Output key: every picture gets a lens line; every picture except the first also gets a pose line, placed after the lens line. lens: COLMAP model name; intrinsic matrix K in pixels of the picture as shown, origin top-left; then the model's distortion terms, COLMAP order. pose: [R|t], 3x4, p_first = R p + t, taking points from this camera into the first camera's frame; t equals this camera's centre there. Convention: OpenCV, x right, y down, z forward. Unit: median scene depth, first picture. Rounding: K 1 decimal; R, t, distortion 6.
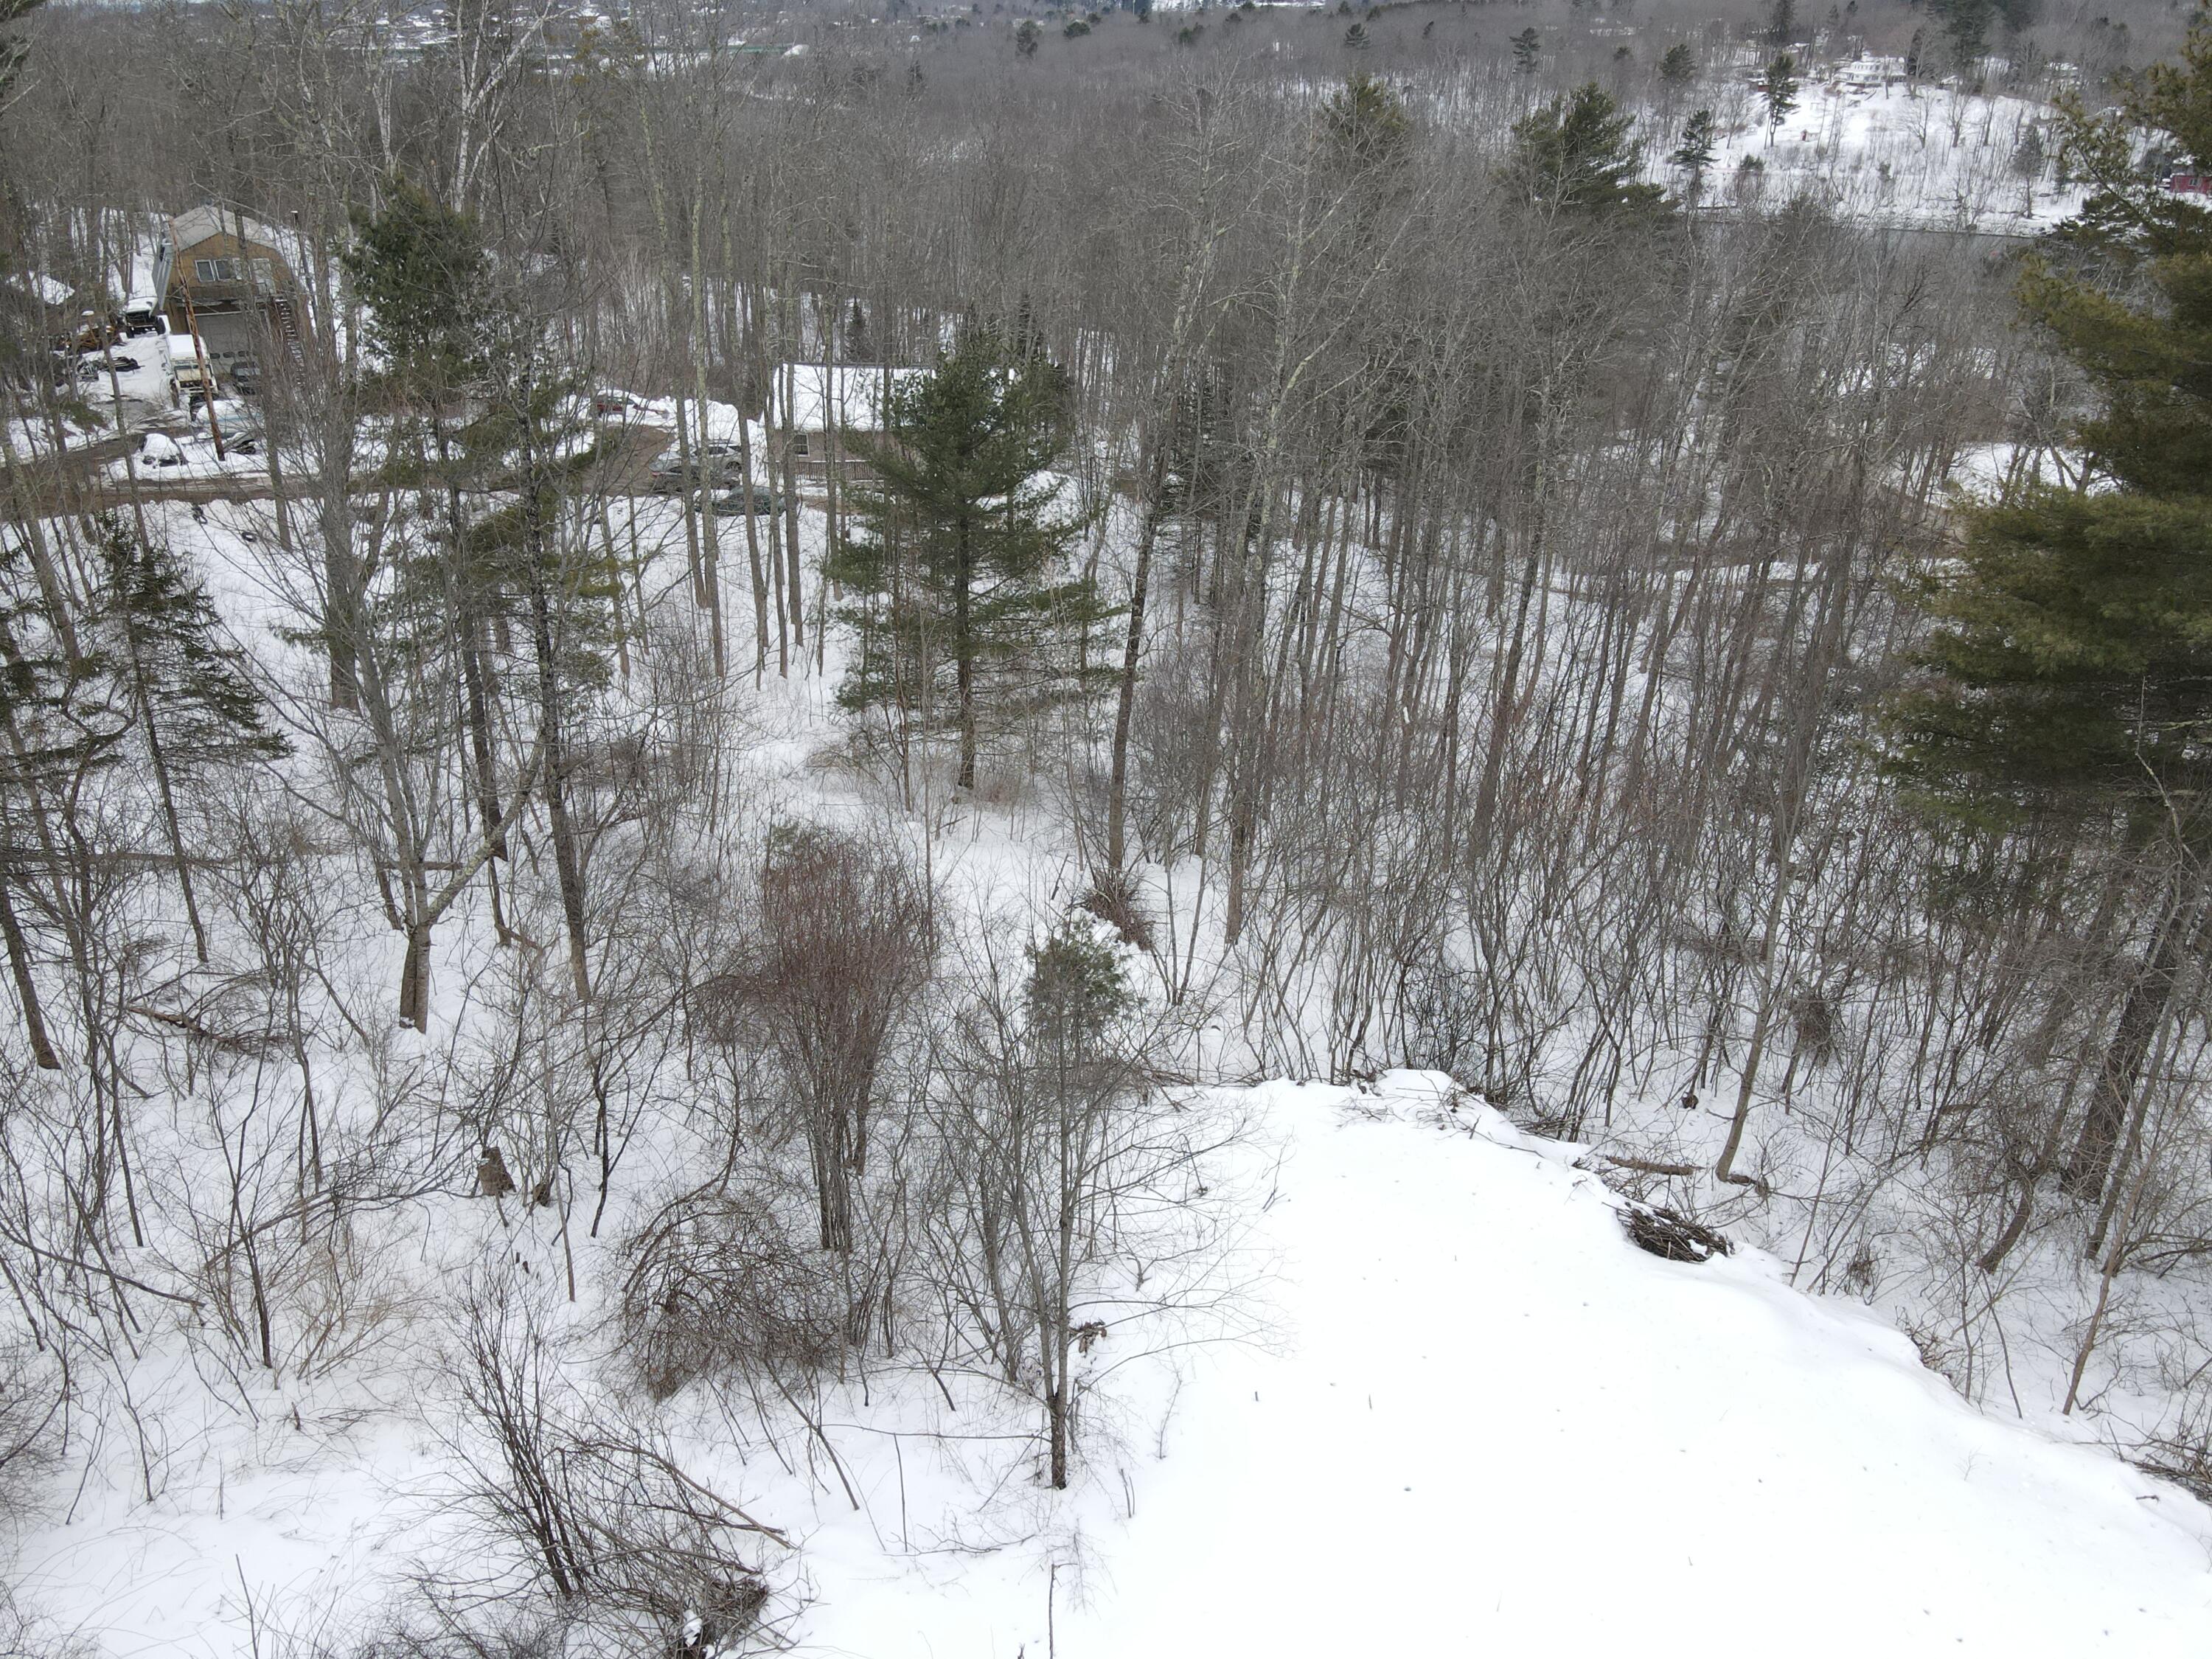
lens RADIAL K [[1612.0, 0, 1091.7], [0, 1612.0, 822.5], [0, 0, 1]] dist [0.061526, -0.064506]
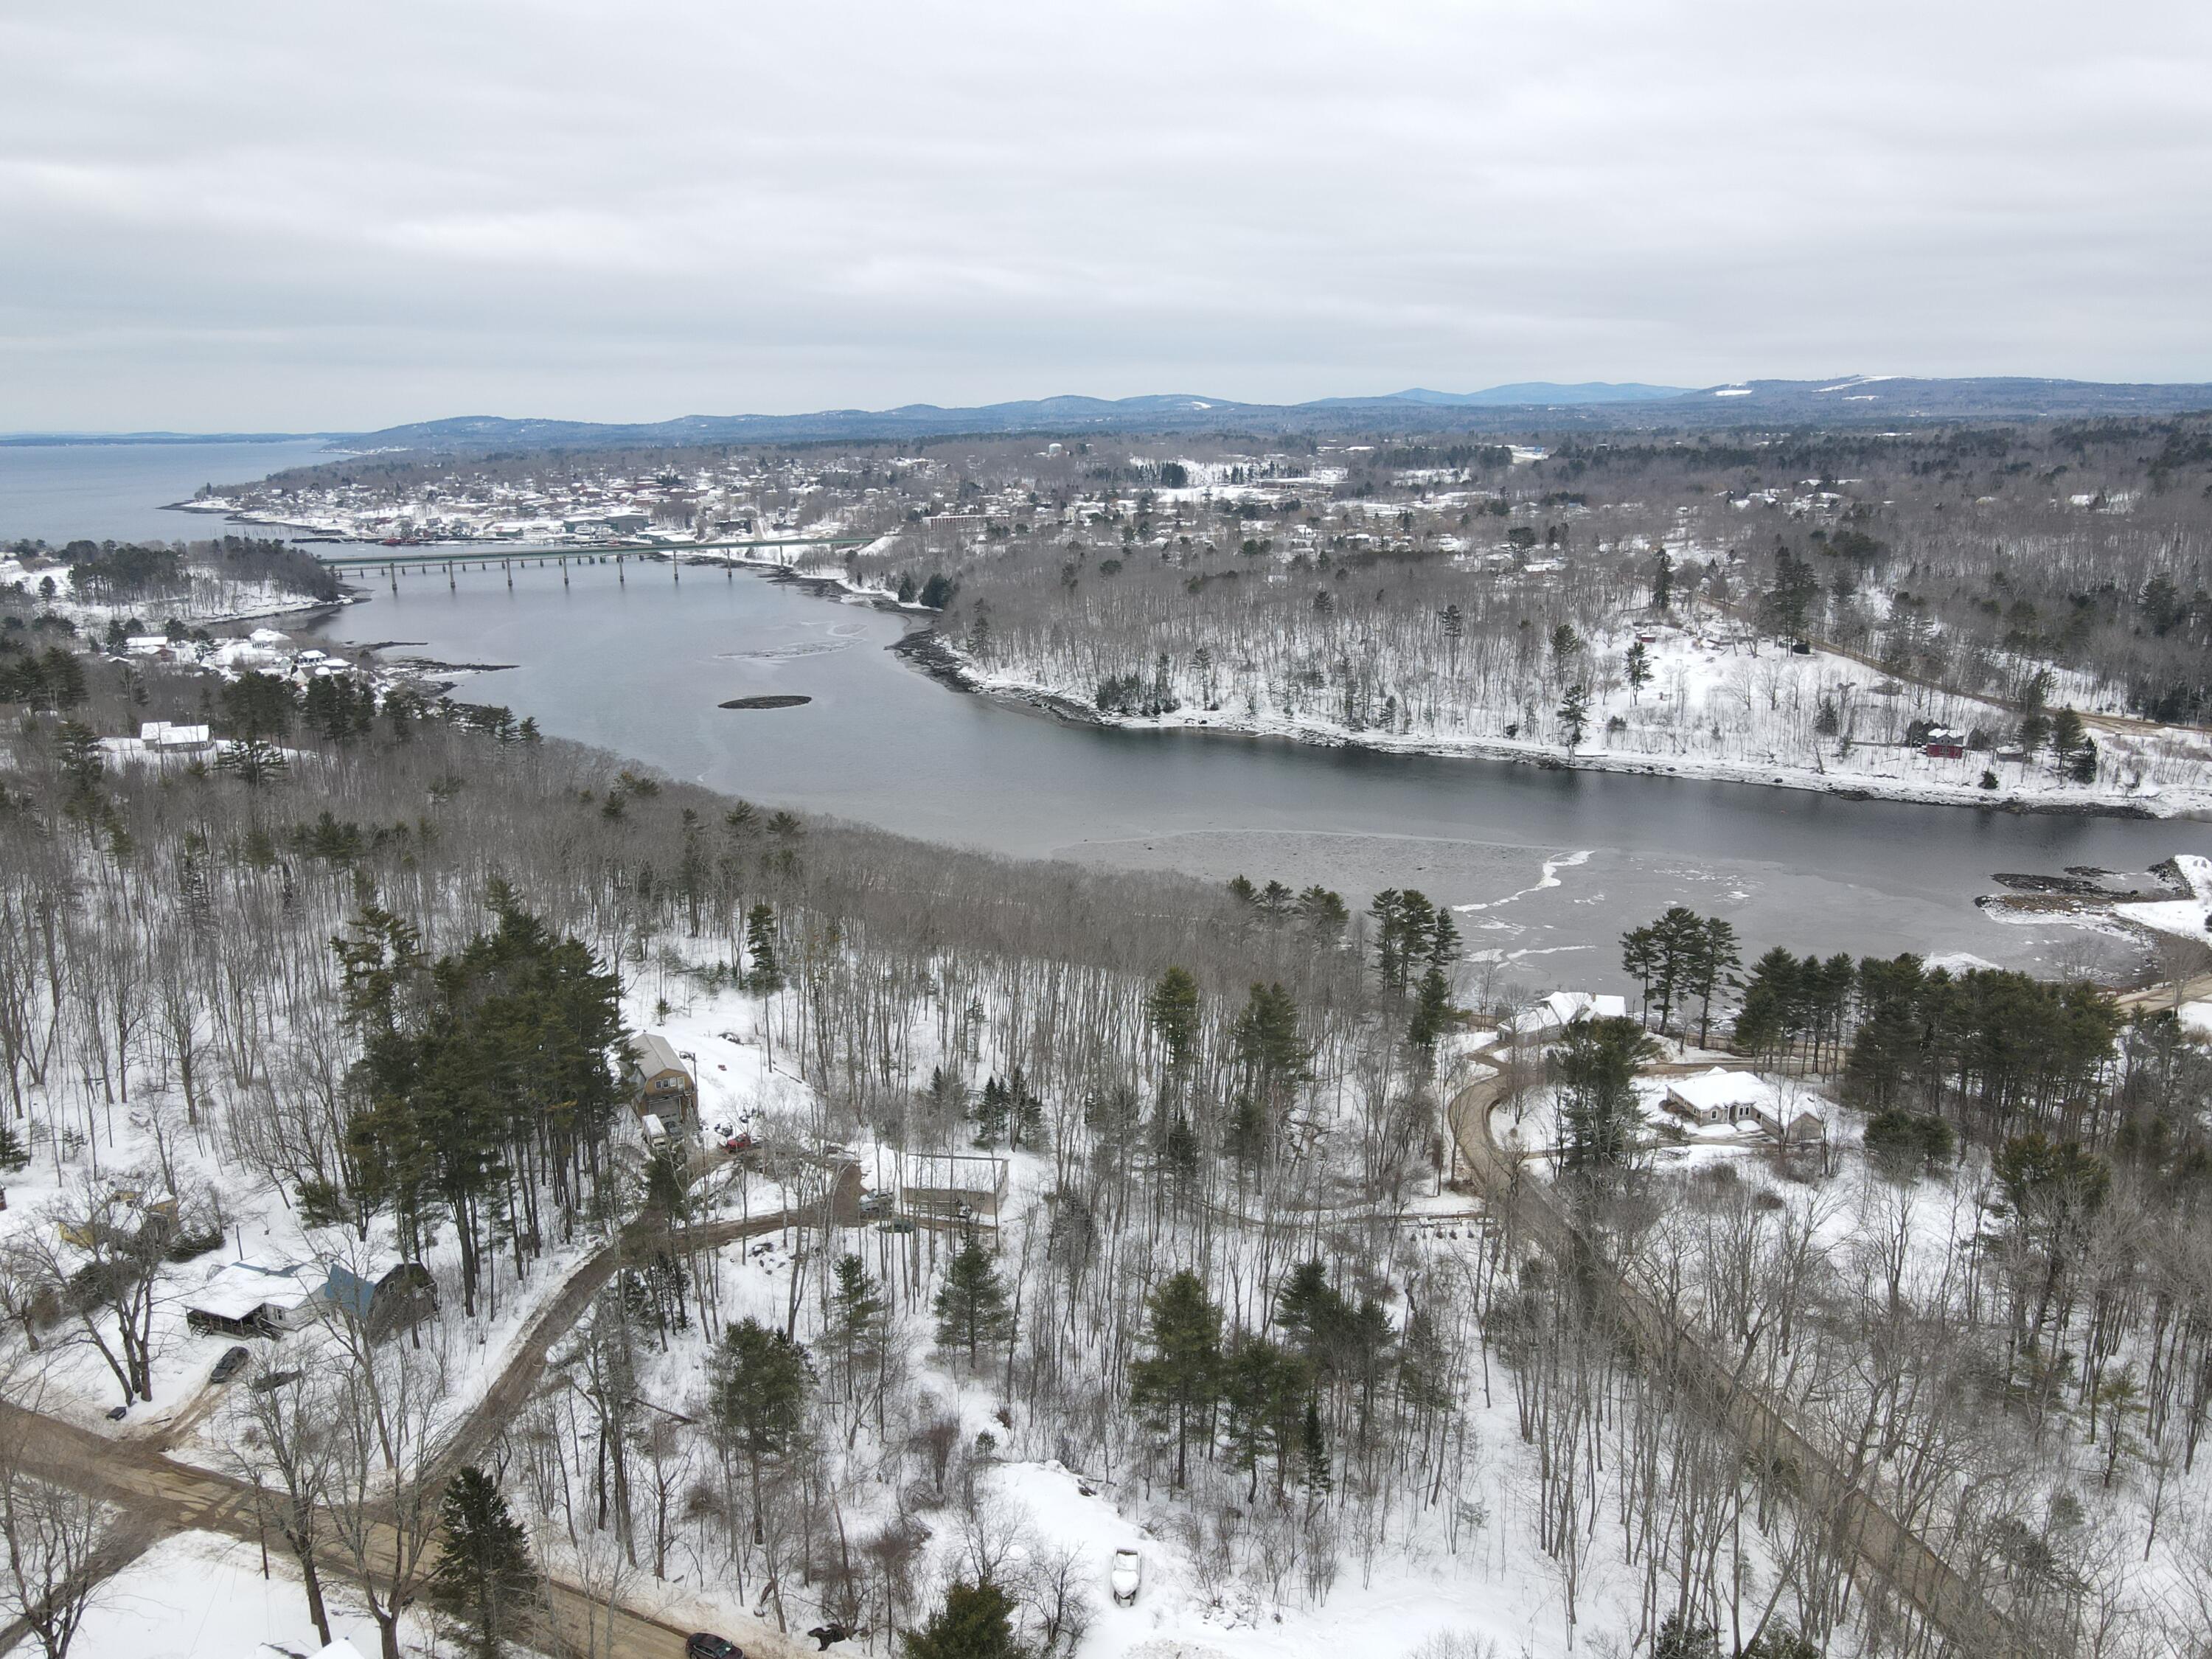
lens RADIAL K [[1636.4, 0, 1099.8], [0, 1636.4, 811.0], [0, 0, 1]] dist [-0.010890, 0.058112]
pose [[0.999532, -0.001897, -0.030542, 0.170638], [-0.004934, 0.975027, -0.222031, -0.231596], [0.030200, 0.222077, 0.974561, -1.484359]]
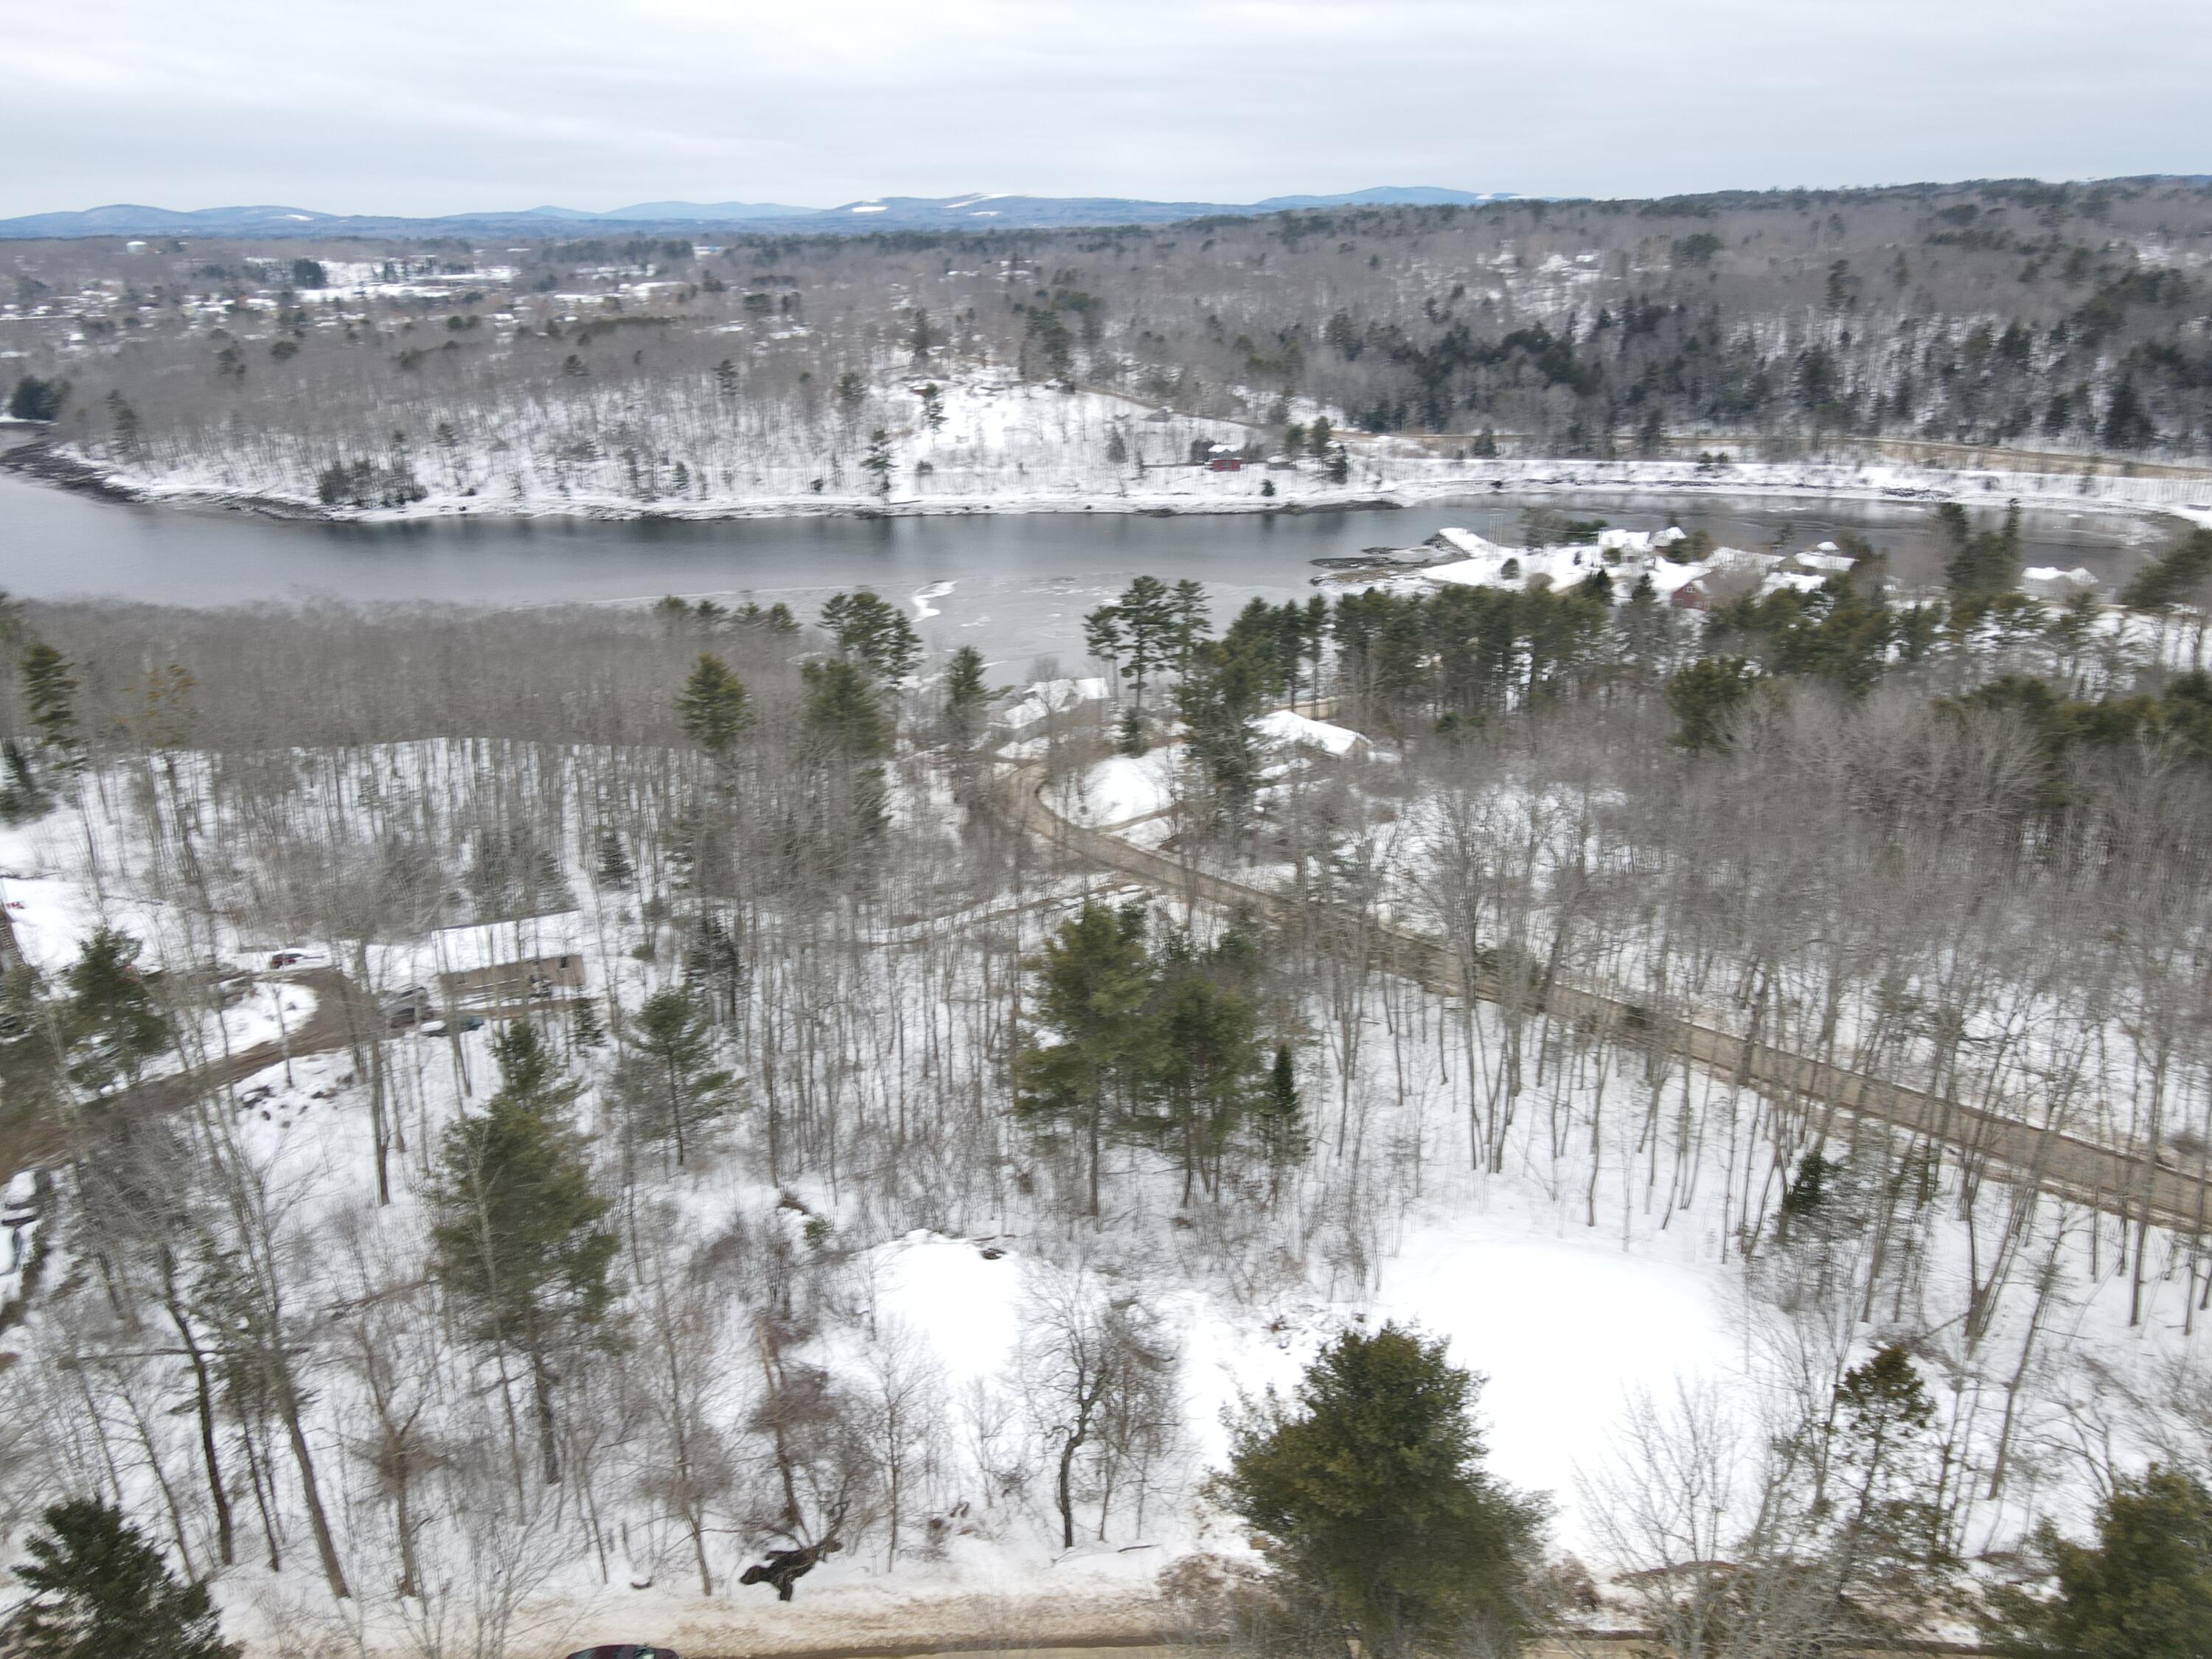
lens RADIAL K [[1620.1, 0, 1085.3], [0, 1620.1, 817.2], [0, 0, 1]] dist [0.005620, 0.045062]
pose [[0.896028, -0.163949, 0.412619, -0.252495], [0.211246, 0.974822, -0.071400, -0.127079], [-0.390524, 0.151140, 0.908101, -0.800624]]
